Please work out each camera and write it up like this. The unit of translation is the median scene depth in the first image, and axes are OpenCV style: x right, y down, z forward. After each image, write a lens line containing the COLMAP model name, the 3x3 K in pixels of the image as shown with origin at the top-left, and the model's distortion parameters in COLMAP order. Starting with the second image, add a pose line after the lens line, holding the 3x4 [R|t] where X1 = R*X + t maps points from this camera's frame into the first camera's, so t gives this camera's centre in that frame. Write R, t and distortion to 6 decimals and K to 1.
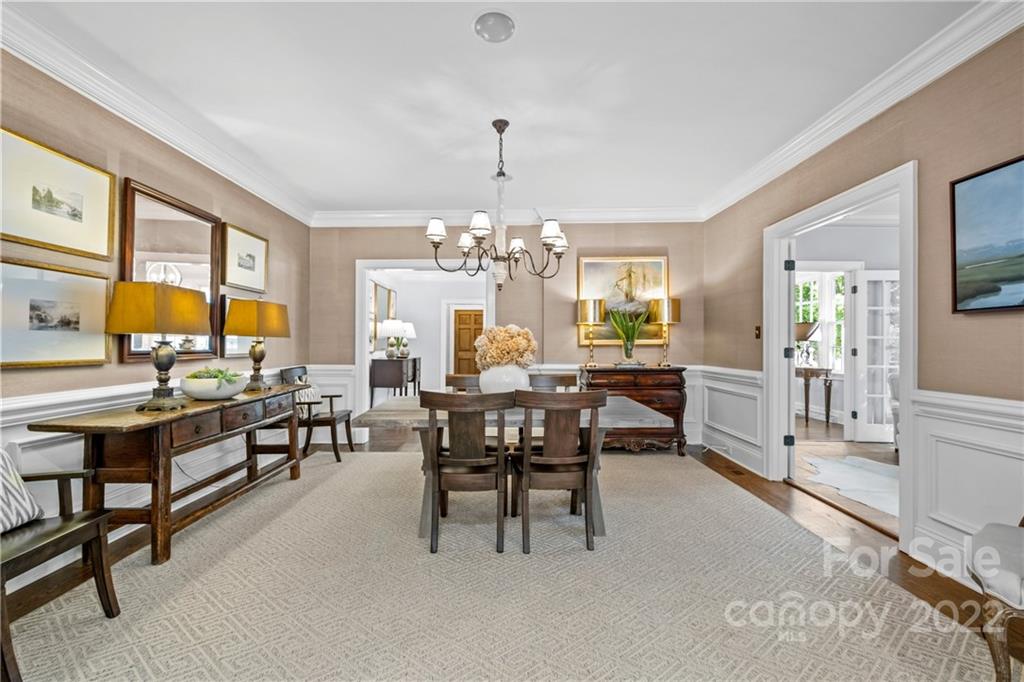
lens RADIAL K [[441.6, 0, 525.1], [0, 441.6, 343.4], [0, 0, 1]] dist [0.002071, -0.004716]
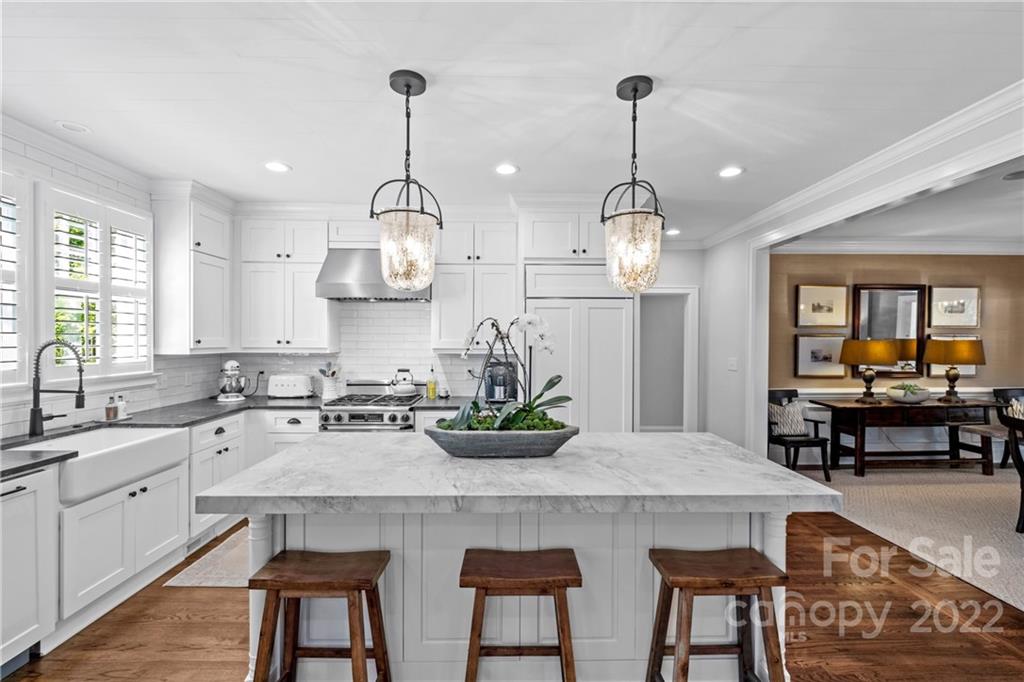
lens RADIAL K [[441.6, 0, 514.7], [0, 441.6, 342.8], [0, 0, 1]] dist [0.002071, -0.004716]
pose [[-0.010200, 0.002135, -0.999946, 0.812277], [0.000677, 0.999998, 0.002128, -0.085967], [0.999948, -0.000655, -0.010201, -0.379976]]
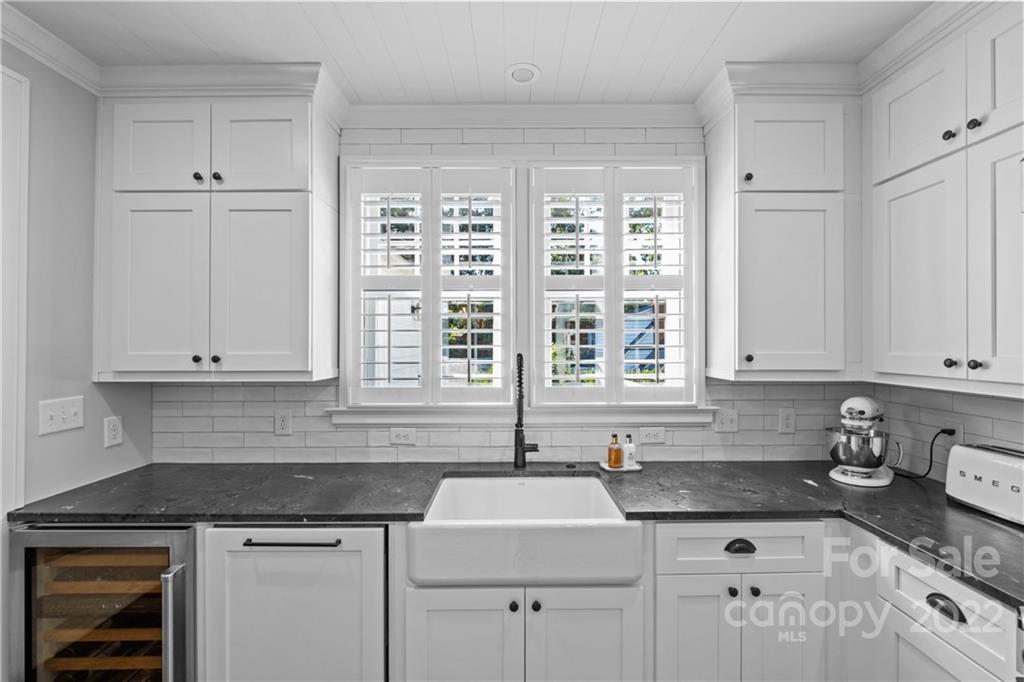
lens RADIAL K [[441.6, 0, 514.1], [0, 441.6, 341.9], [0, 0, 1]] dist [0.002071, -0.004716]
pose [[-0.999718, -0.004232, 0.023384, 0.143770], [-0.004373, 0.999973, -0.005965, -0.100938], [-0.023358, -0.006065, -0.999709, -0.549505]]
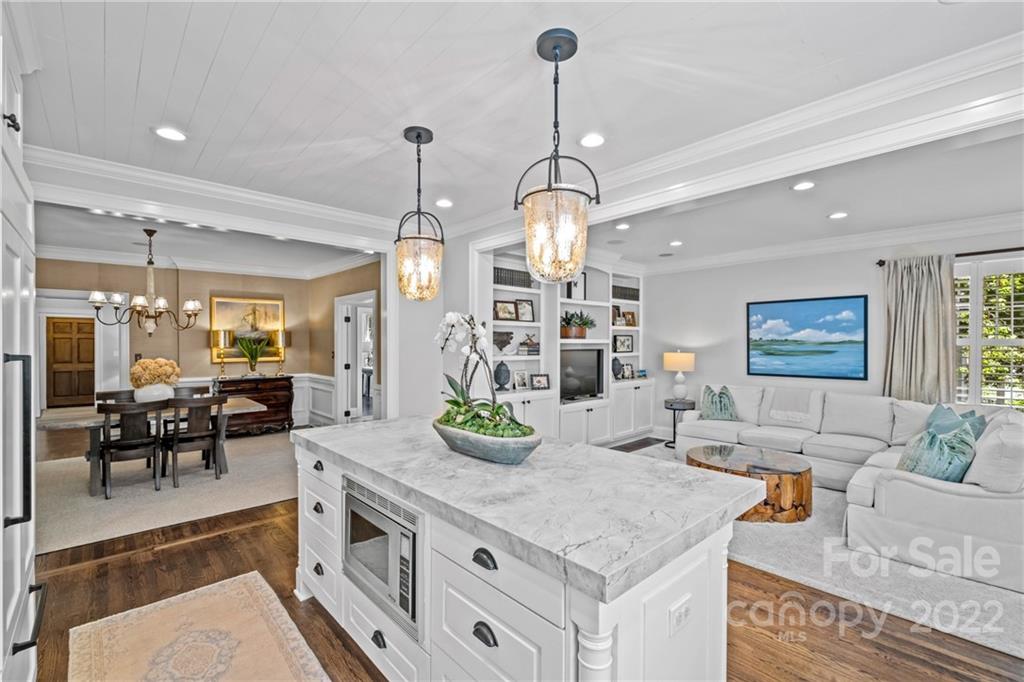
lens RADIAL K [[441.6, 0, 510.8], [0, 441.6, 347.1], [0, 0, 1]] dist [0.002071, -0.004716]
pose [[0.758602, -0.009279, 0.651488, -0.088191], [-0.000293, 0.999894, 0.014583, -0.087687], [-0.651554, -0.011254, 0.758519, -0.853368]]
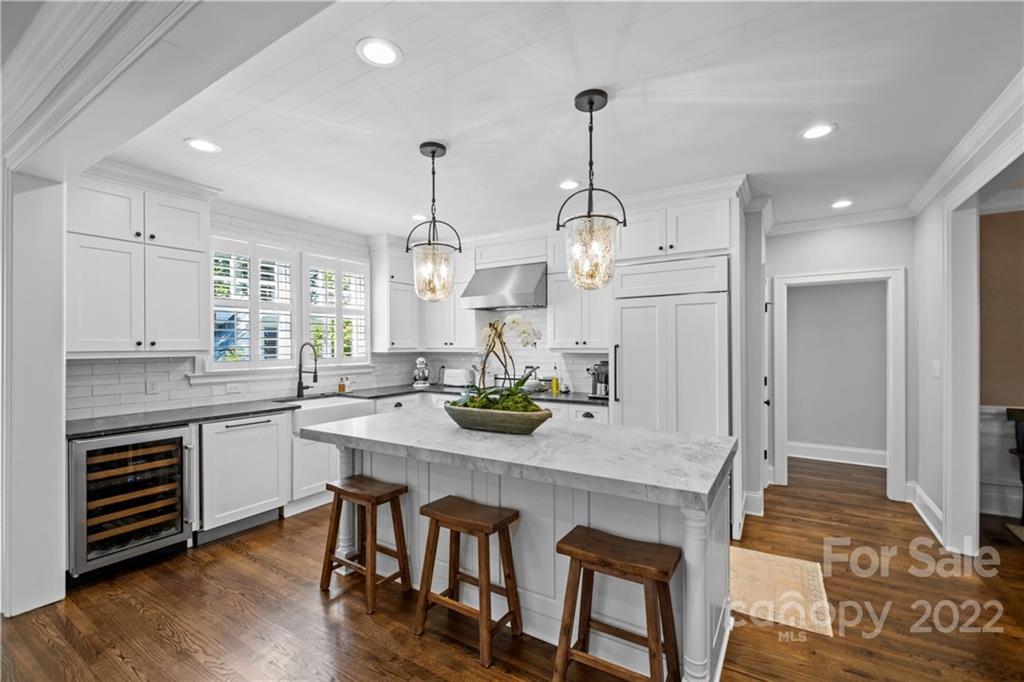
lens RADIAL K [[441.6, 0, 516.3], [0, 441.6, 346.1], [0, 0, 1]] dist [0.002071, -0.004716]
pose [[-0.554713, -0.001149, -0.832041, 0.807988], [0.005909, 0.999968, -0.005320, -0.069743], [0.832021, -0.007868, -0.554689, 0.013224]]
